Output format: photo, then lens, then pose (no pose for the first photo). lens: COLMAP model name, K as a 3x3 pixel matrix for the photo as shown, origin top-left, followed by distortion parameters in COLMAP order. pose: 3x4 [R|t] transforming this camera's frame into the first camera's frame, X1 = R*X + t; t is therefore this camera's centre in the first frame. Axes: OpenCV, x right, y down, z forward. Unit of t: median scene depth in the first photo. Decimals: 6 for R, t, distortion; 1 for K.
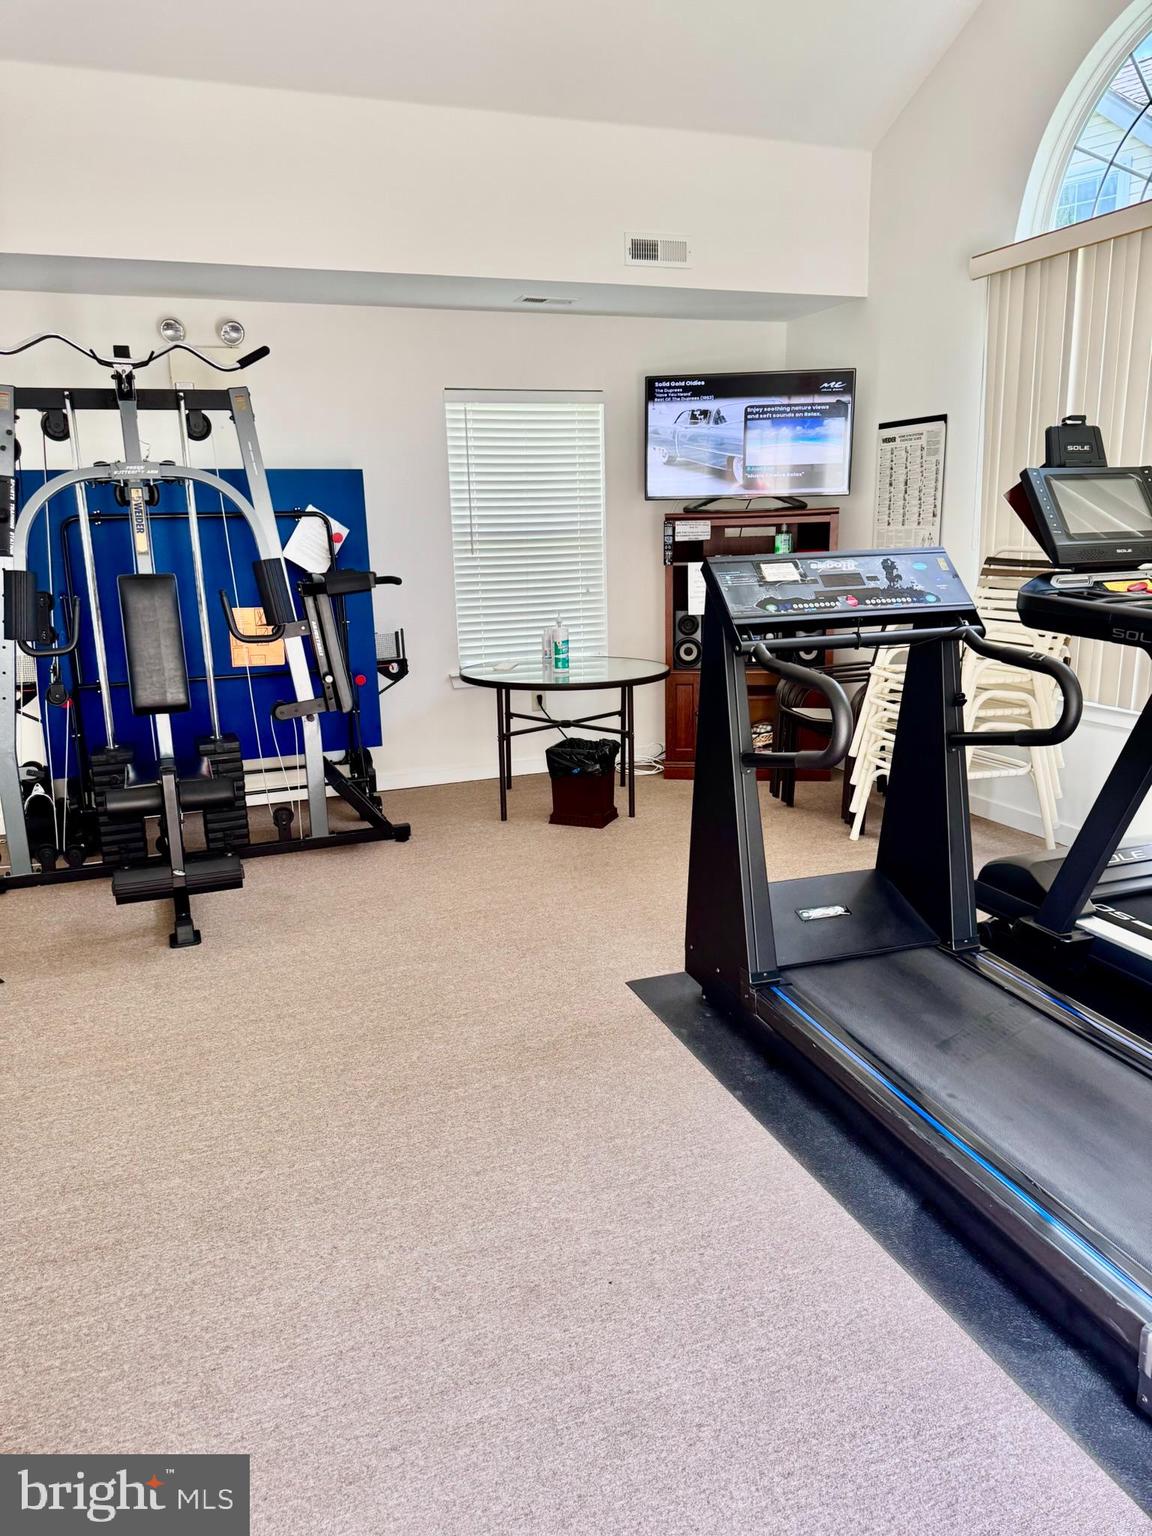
lens RADIAL K [[1098.4, 0, 576.0], [0, 1098.4, 768.0], [0, 0, 1]] dist [0.109560, -0.143793]
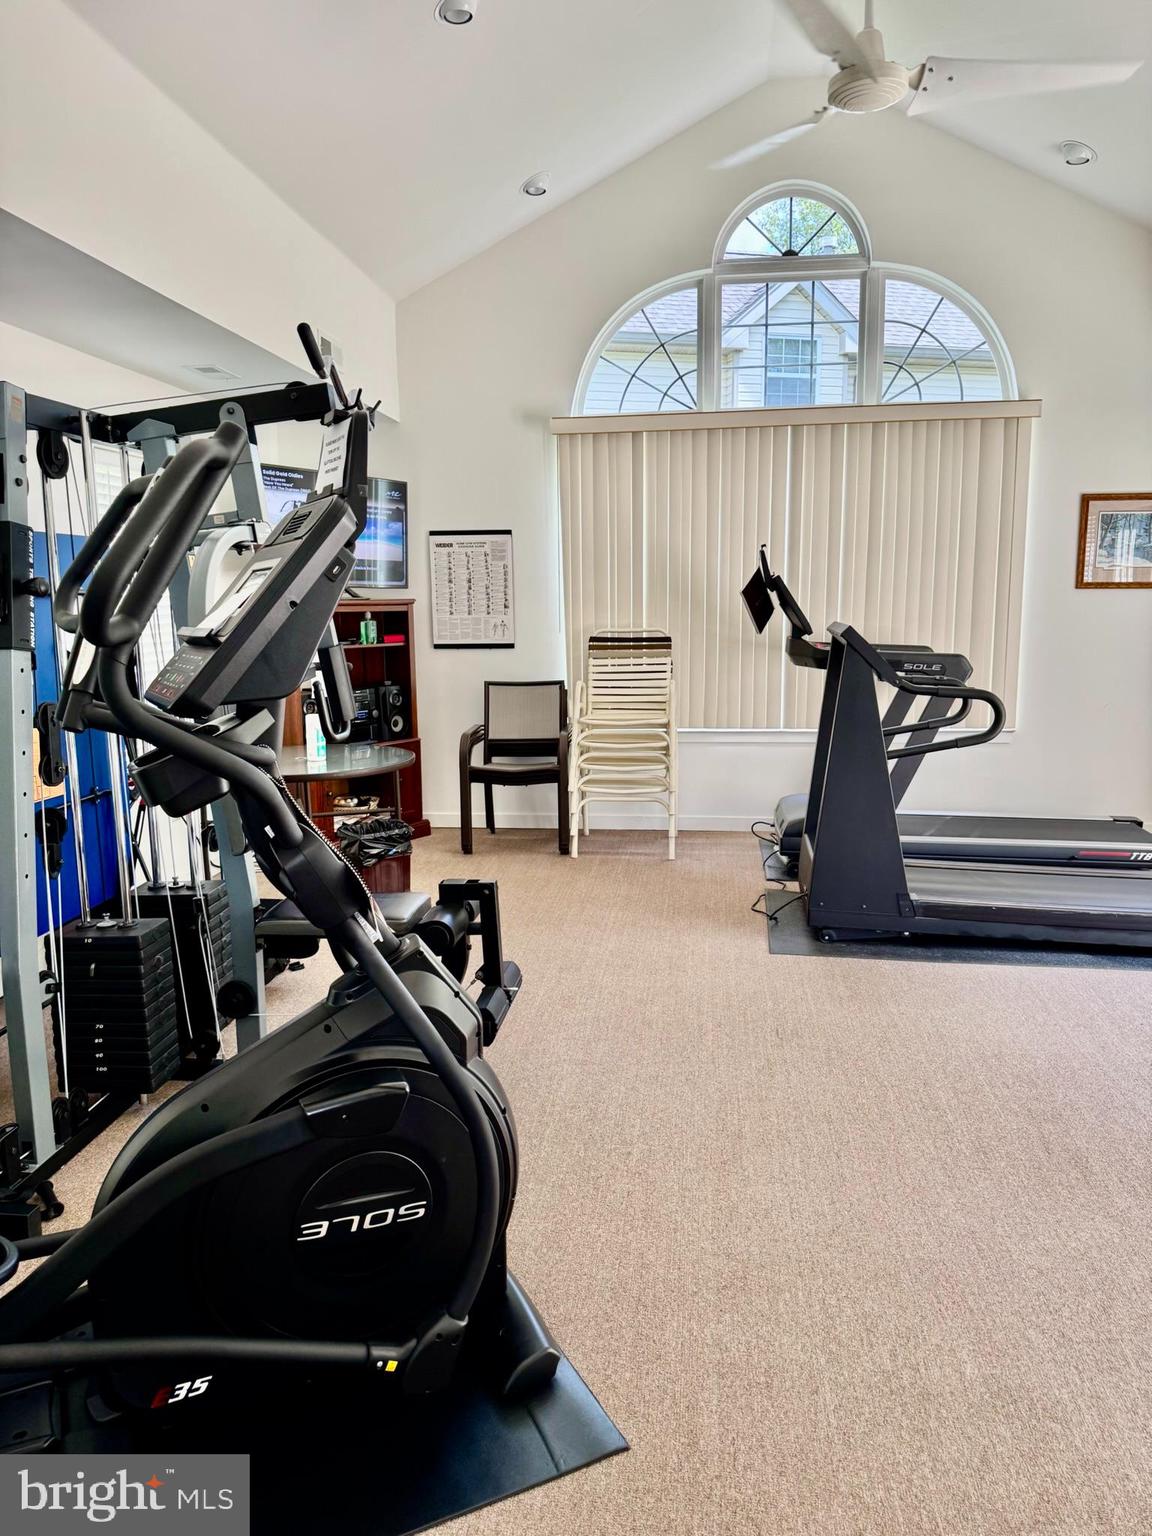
lens RADIAL K [[1098.4, 0, 576.0], [0, 1098.4, 768.0], [0, 0, 1]] dist [0.109560, -0.143793]
pose [[0.440748, -0.117904, 0.889854, -0.770481], [0.198123, 0.979665, 0.031673, -0.068450], [-0.875493, 0.162341, 0.455145, 0.376186]]
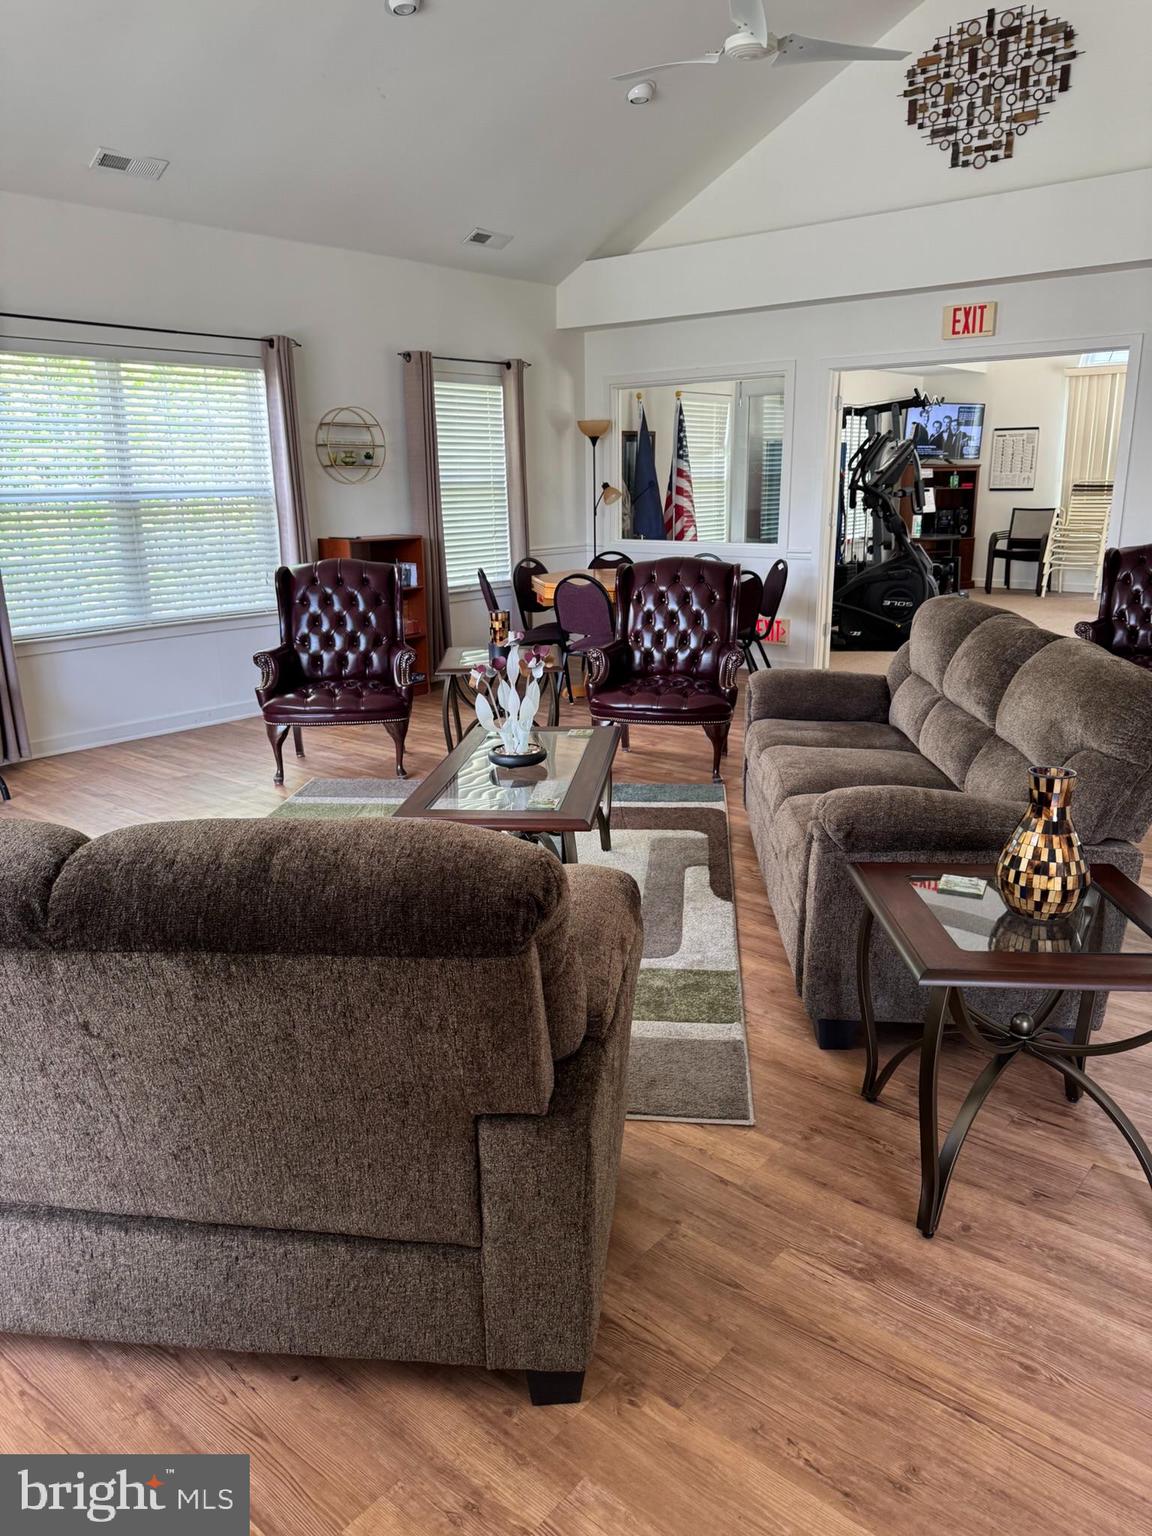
lens RADIAL K [[1092.7, 0, 576.0], [0, 1092.7, 768.0], [0, 0, 1]] dist [0.006947, 0.003826]
pose [[0.859237, -0.116199, 0.498206, -1.781913], [0.100069, 0.993226, 0.059071, 0.182457], [-0.501695, -0.000901, 0.865044, -0.575108]]
